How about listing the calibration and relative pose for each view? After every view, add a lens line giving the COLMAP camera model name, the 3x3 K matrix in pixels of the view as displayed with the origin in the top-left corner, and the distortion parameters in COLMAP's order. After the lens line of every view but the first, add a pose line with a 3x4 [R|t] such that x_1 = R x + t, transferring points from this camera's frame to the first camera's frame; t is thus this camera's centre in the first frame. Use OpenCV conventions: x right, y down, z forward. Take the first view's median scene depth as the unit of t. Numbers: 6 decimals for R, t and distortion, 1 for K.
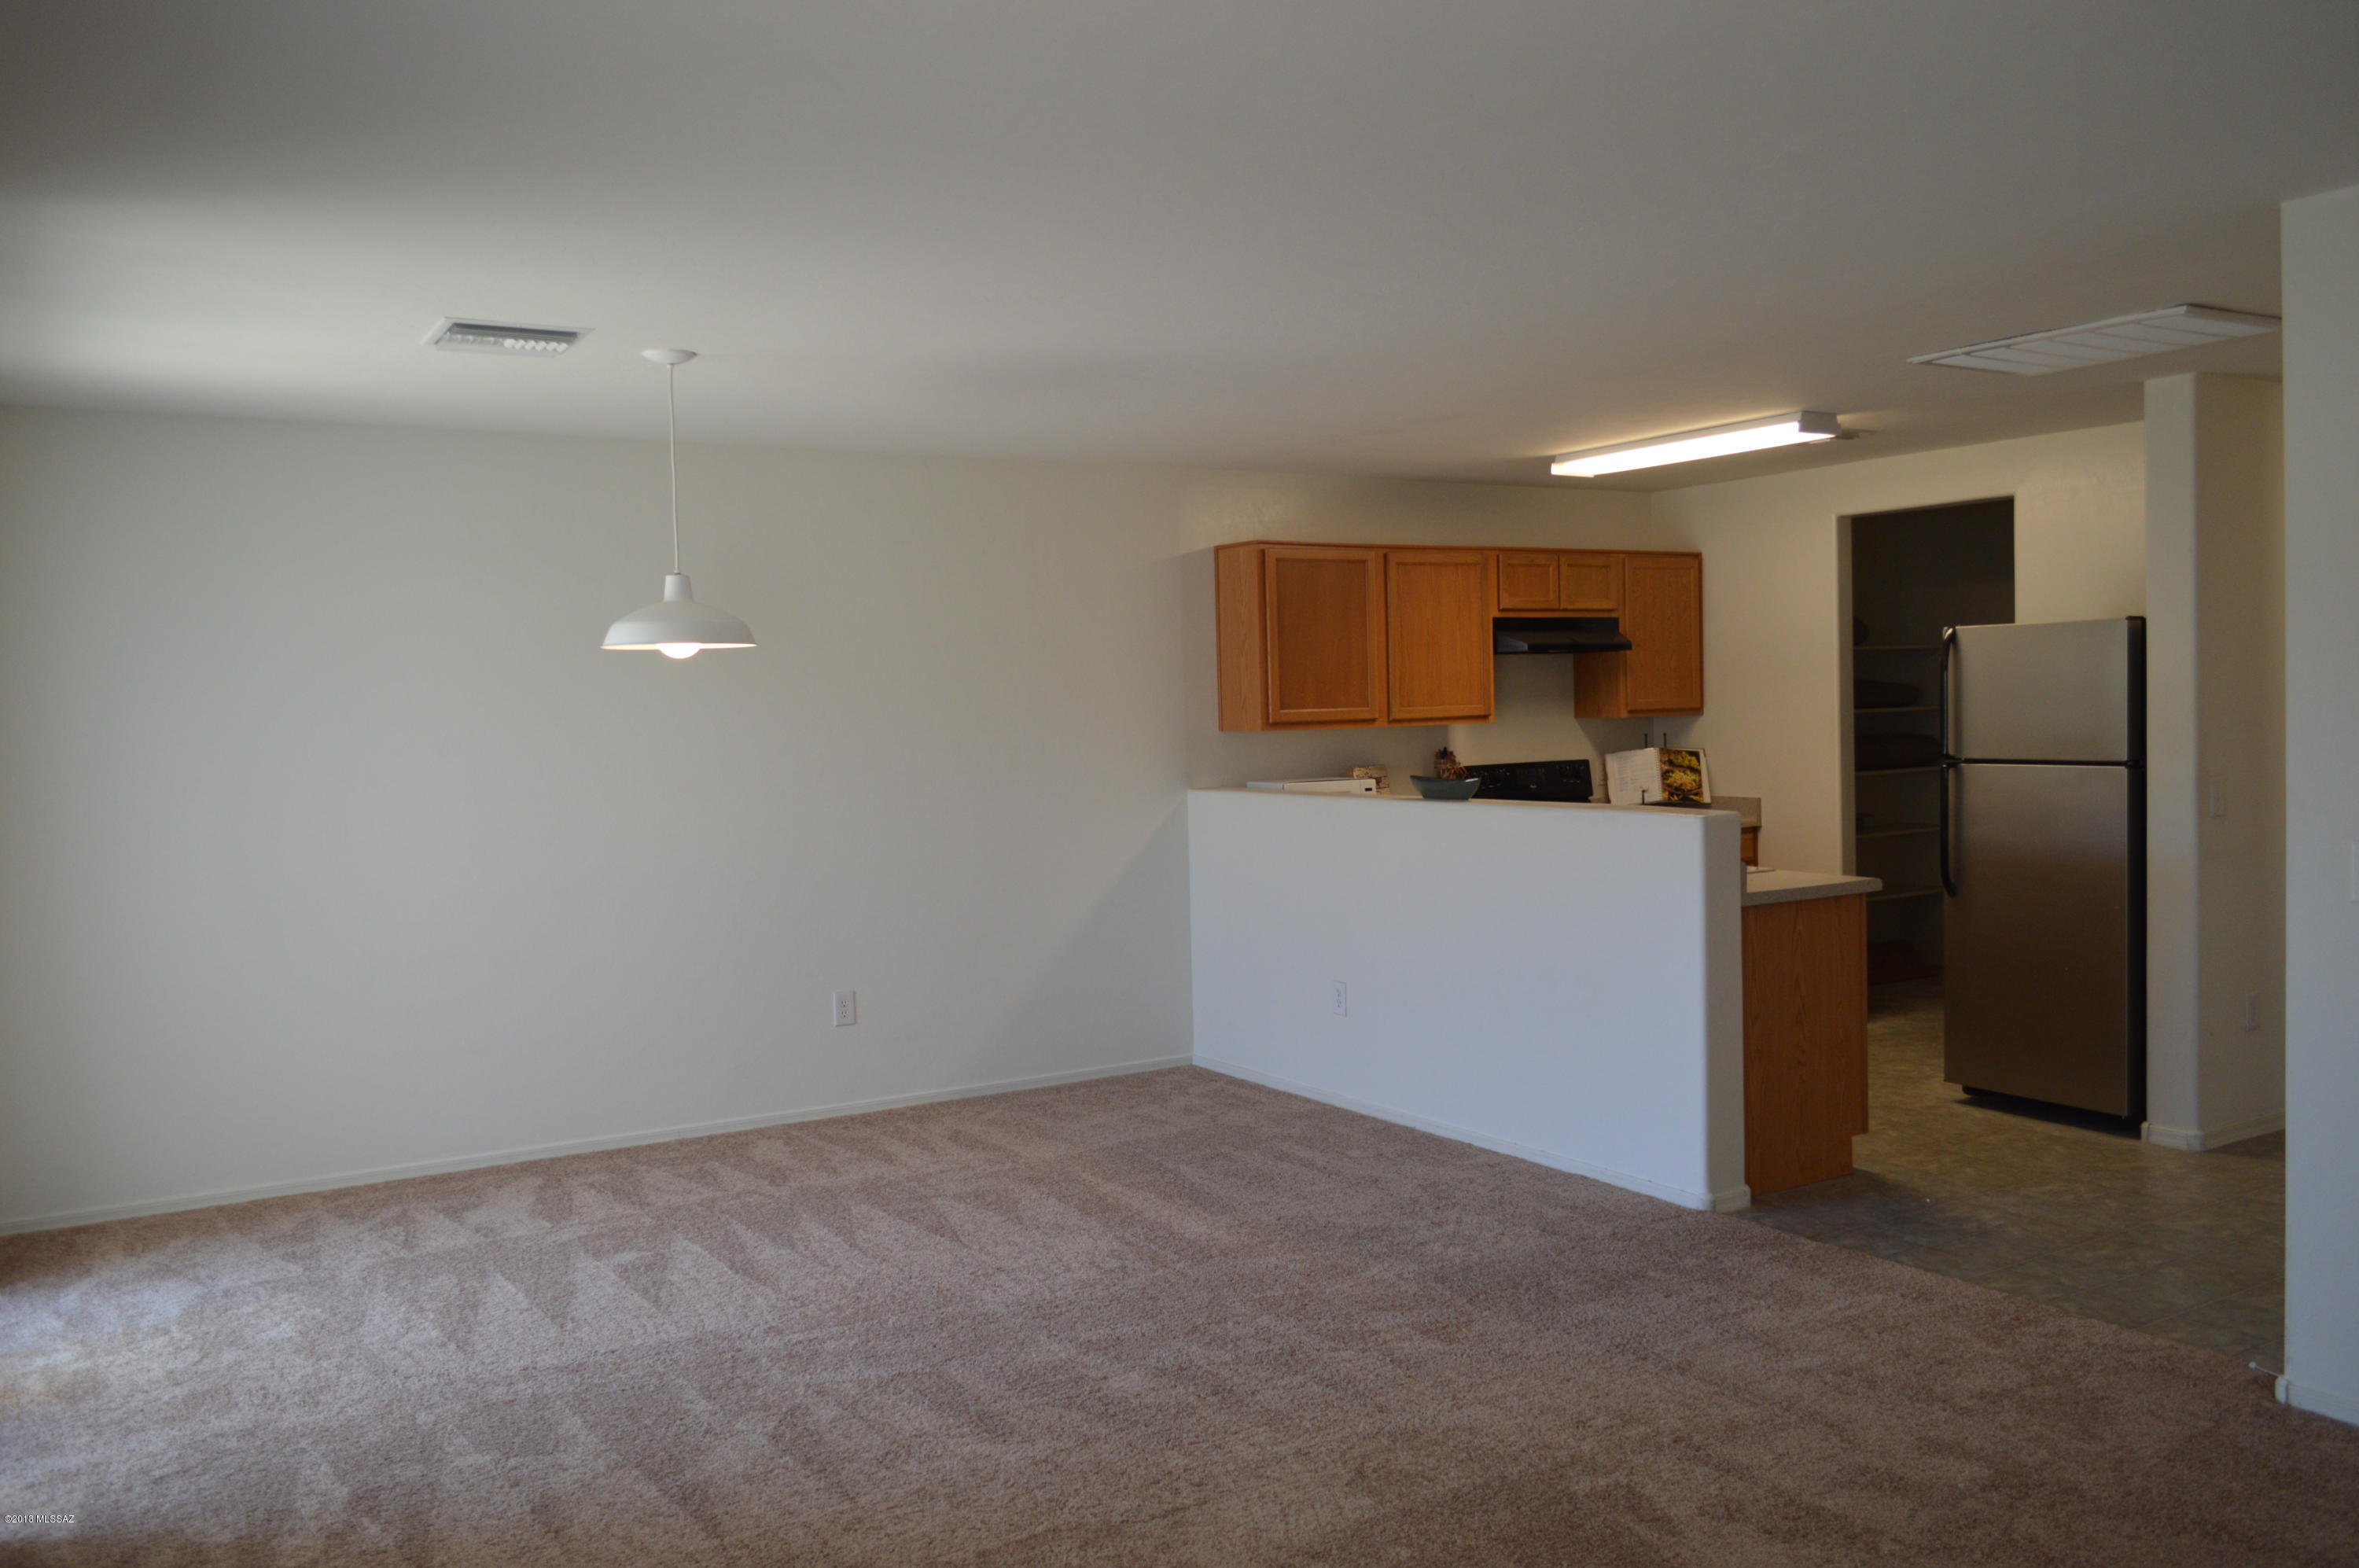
lens RADIAL K [[1869.7, 0, 1173.4], [0, 1869.7, 787.0], [0, 0, 1]] dist [-0.009359, 0.000456]
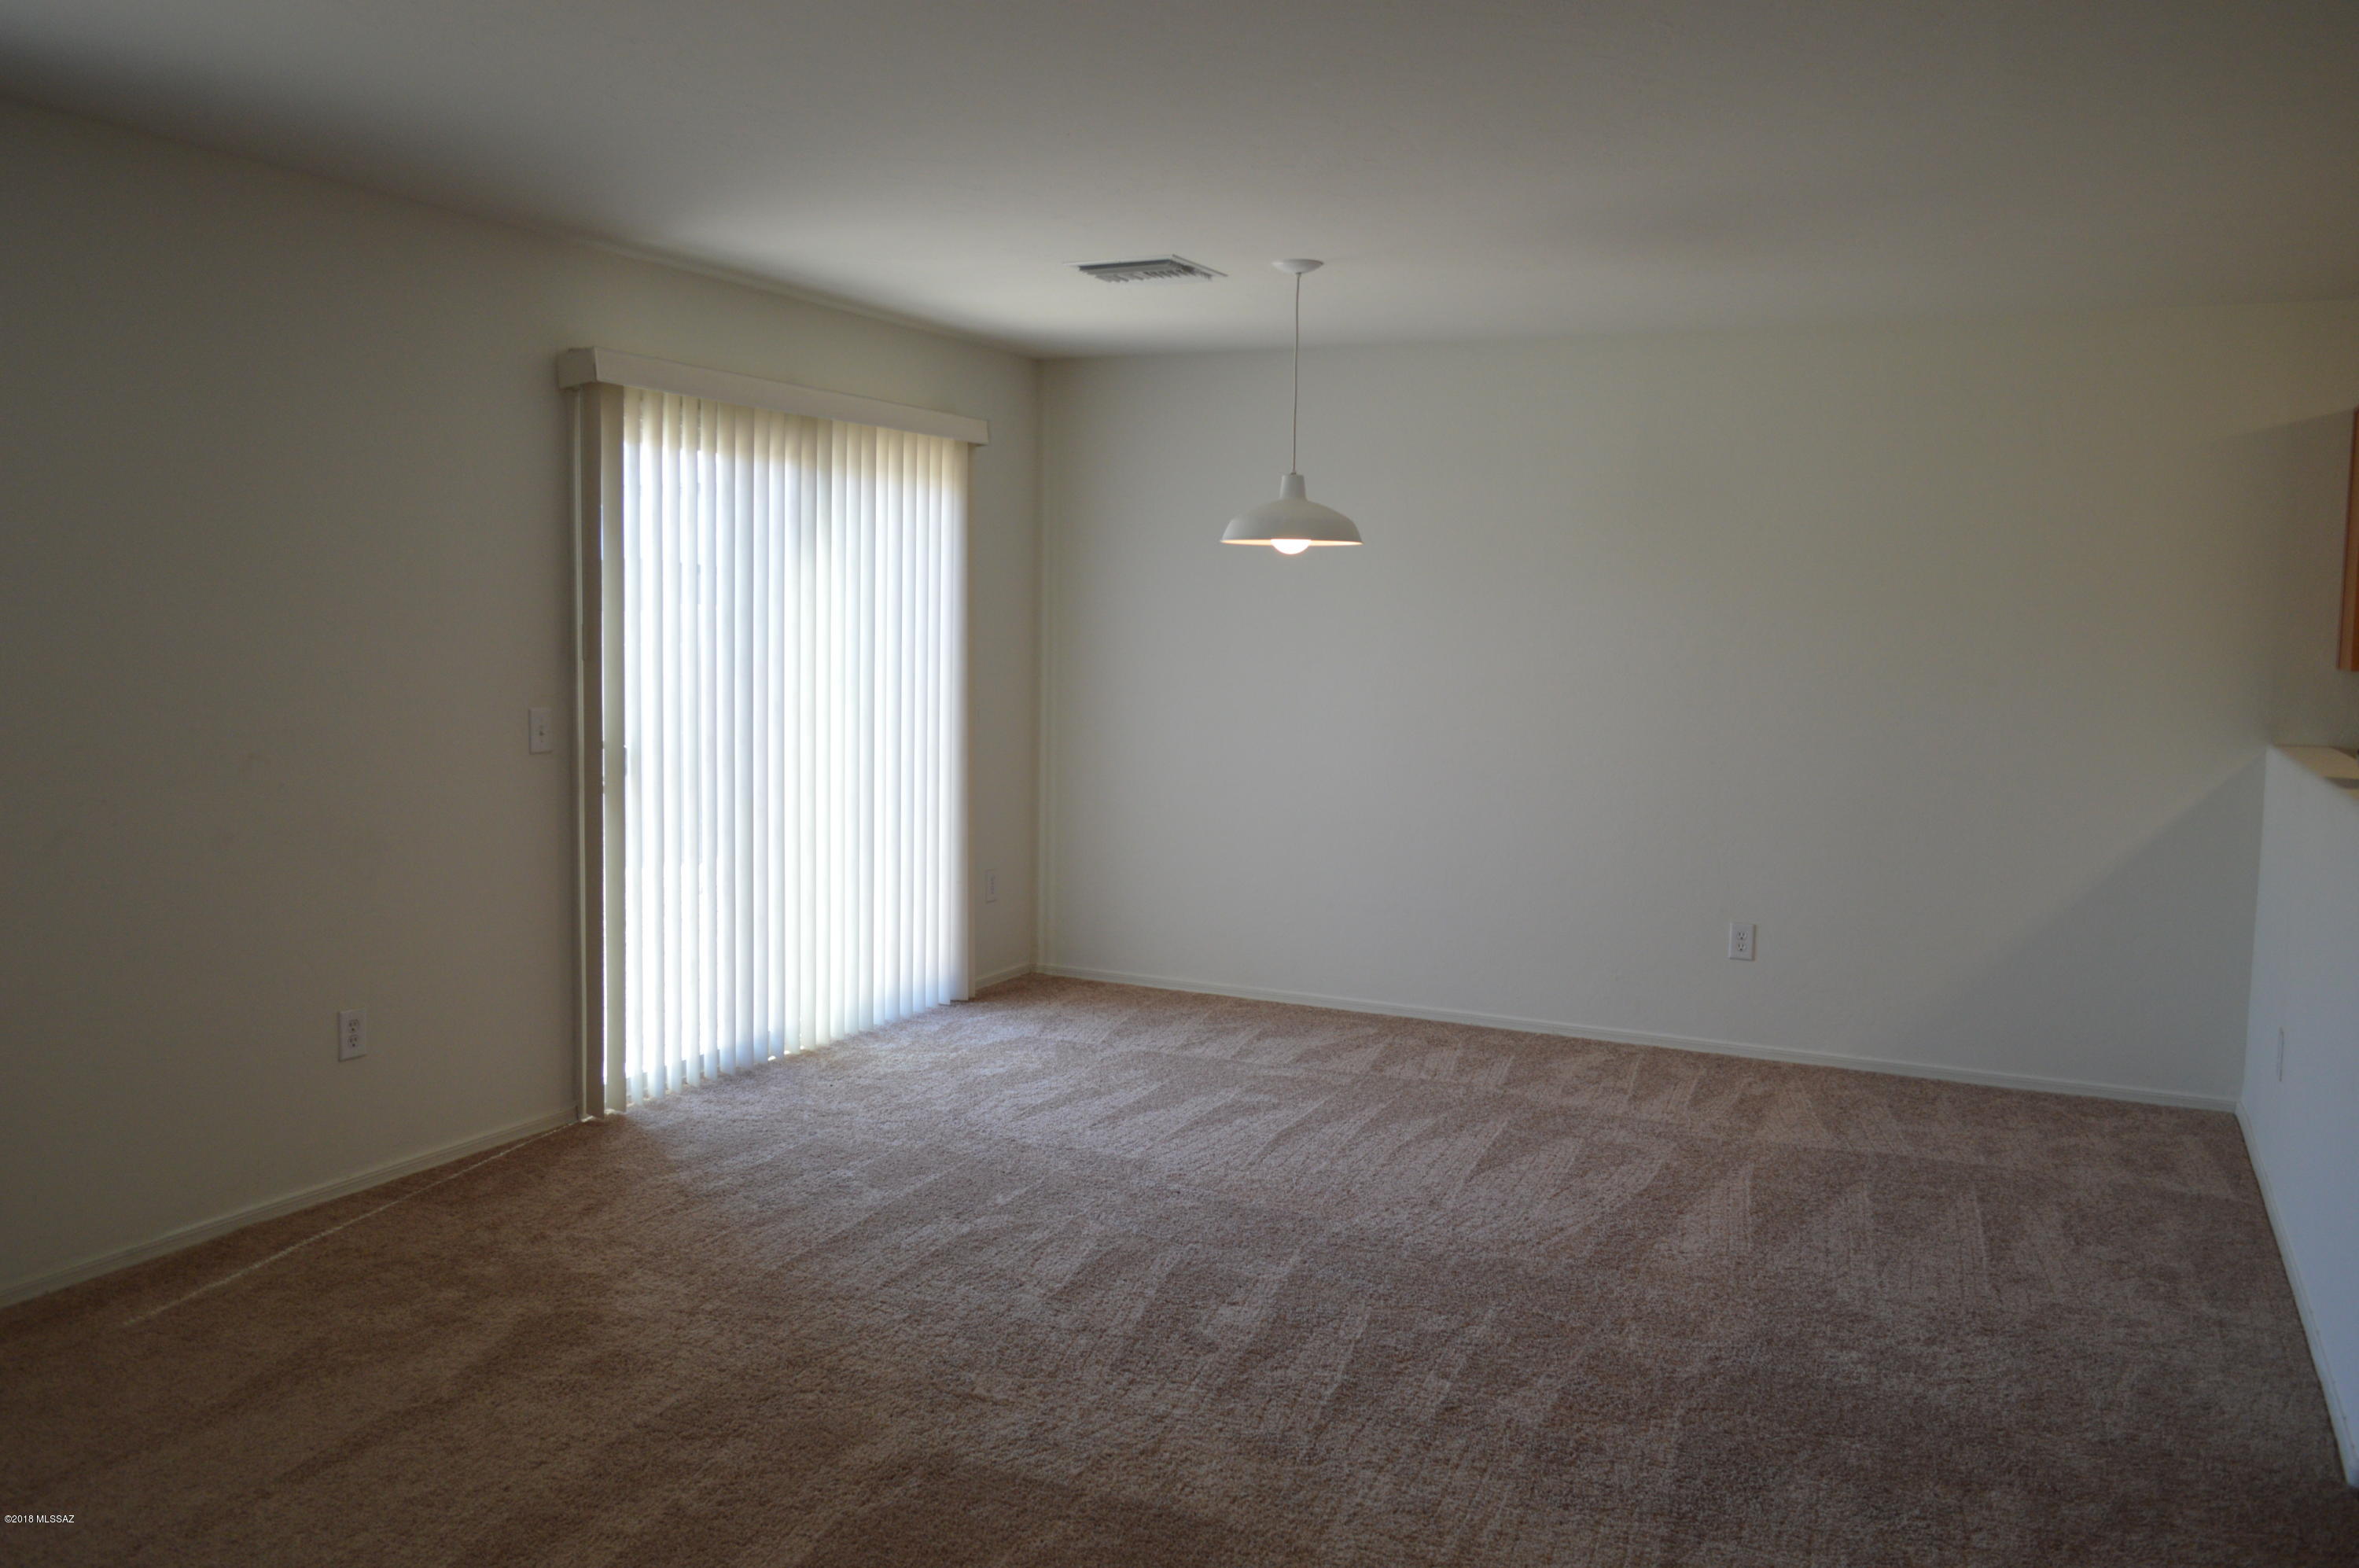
lens RADIAL K [[1869.7, 0, 1175.8], [0, 1869.7, 780.9], [0, 0, 1]] dist [-0.009359, 0.000456]
pose [[0.532112, 0.112593, -0.839154, 0.604349], [-0.069541, 0.993582, 0.089217, -0.030815], [0.843813, 0.010882, 0.536526, 0.373720]]
